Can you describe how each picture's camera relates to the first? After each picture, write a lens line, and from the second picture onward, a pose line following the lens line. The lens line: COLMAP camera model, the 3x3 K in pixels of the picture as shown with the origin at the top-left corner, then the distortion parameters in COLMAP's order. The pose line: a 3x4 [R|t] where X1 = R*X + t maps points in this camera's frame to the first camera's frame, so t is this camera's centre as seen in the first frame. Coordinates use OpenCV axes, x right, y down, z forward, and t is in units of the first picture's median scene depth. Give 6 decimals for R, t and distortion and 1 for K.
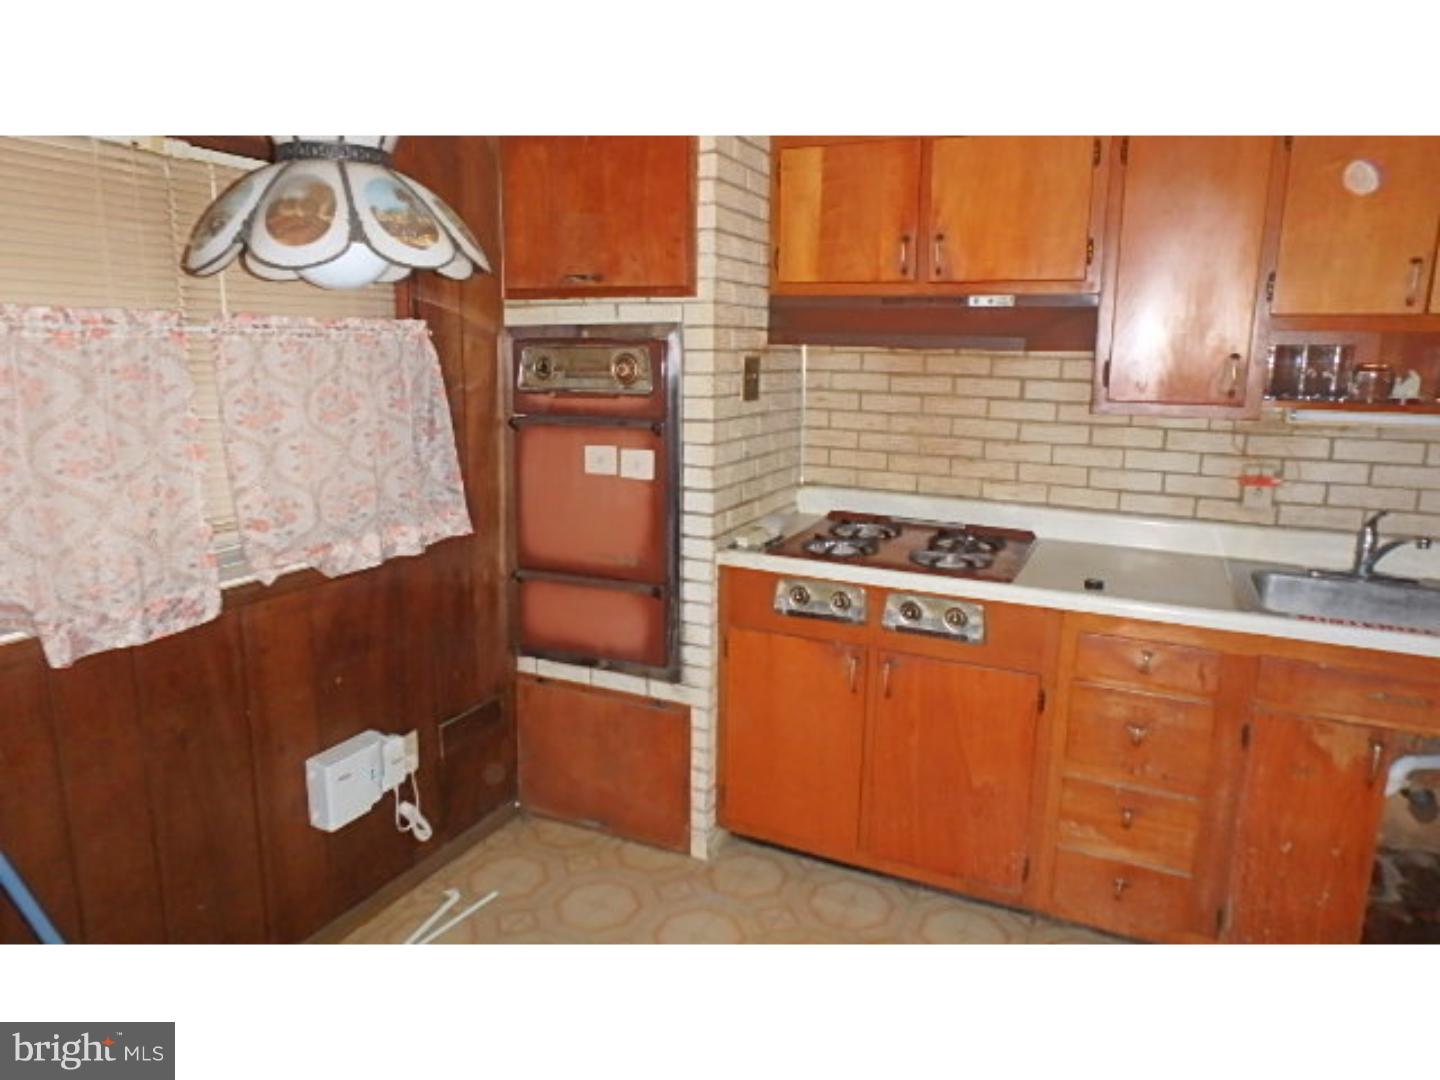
lens RADIAL K [[900.3, 0, 726.1], [0, 900.3, 529.5], [0, 0, 1]] dist [-0.002358, 0.005414]
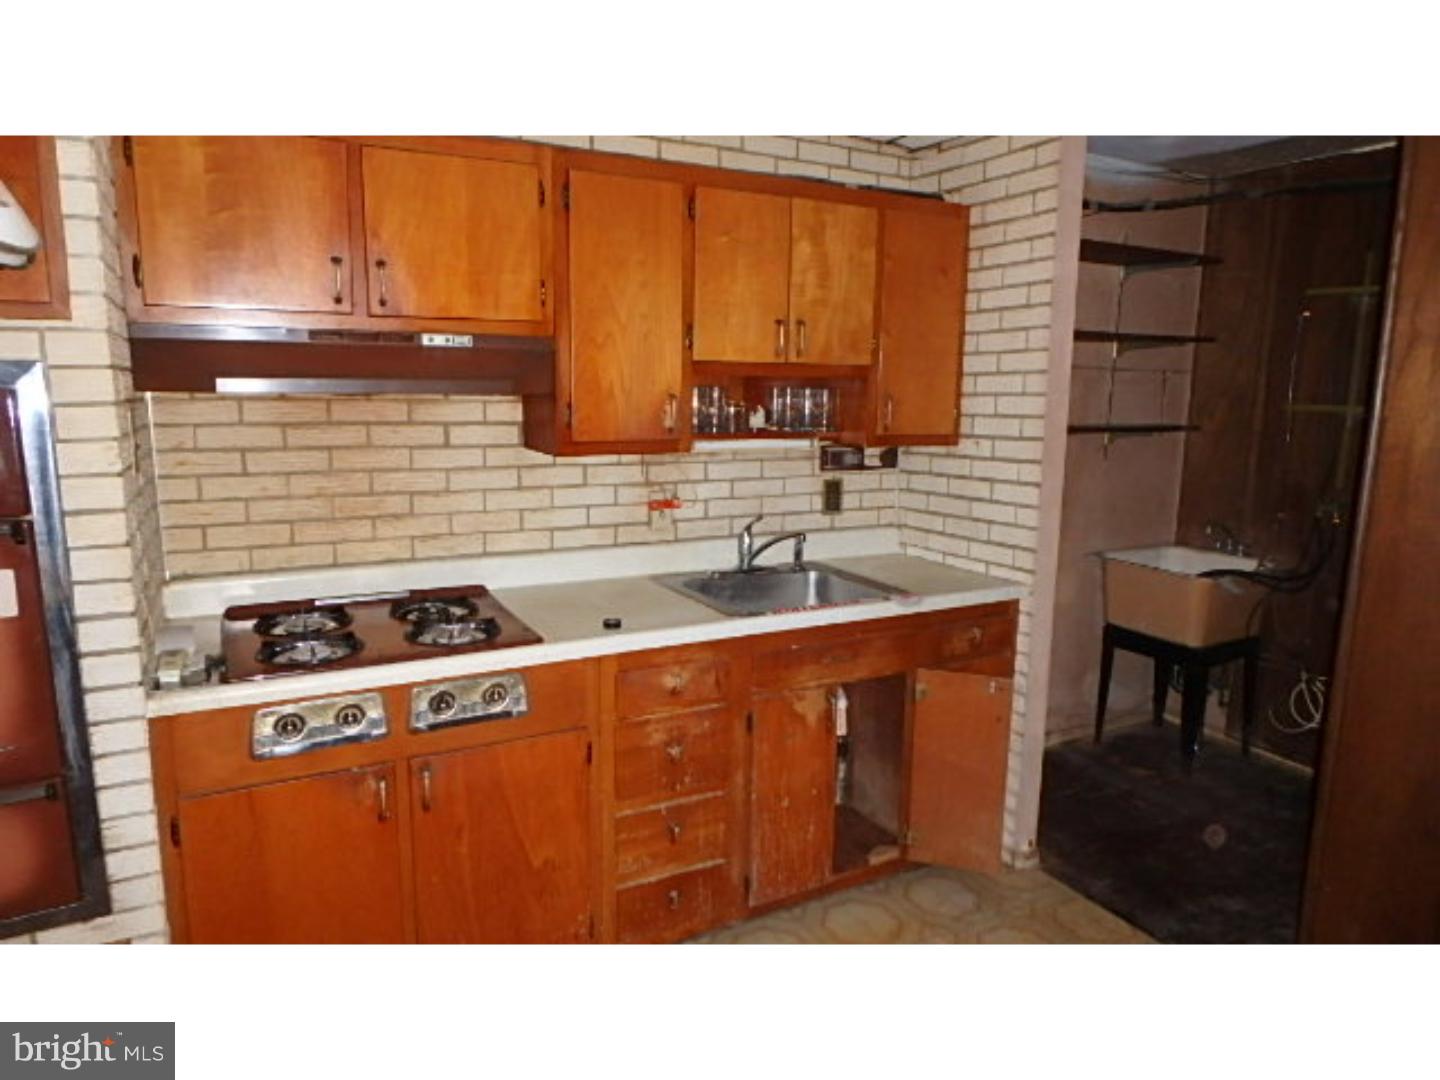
lens RADIAL K [[900.3, 0, 721.2], [0, 900.3, 549.9], [0, 0, 1]] dist [-0.002358, 0.005414]
pose [[0.601609, -0.154346, 0.783737, -0.263454], [0.164126, 0.984105, 0.067820, -0.061500], [-0.781748, 0.087830, 0.617379, 0.240055]]
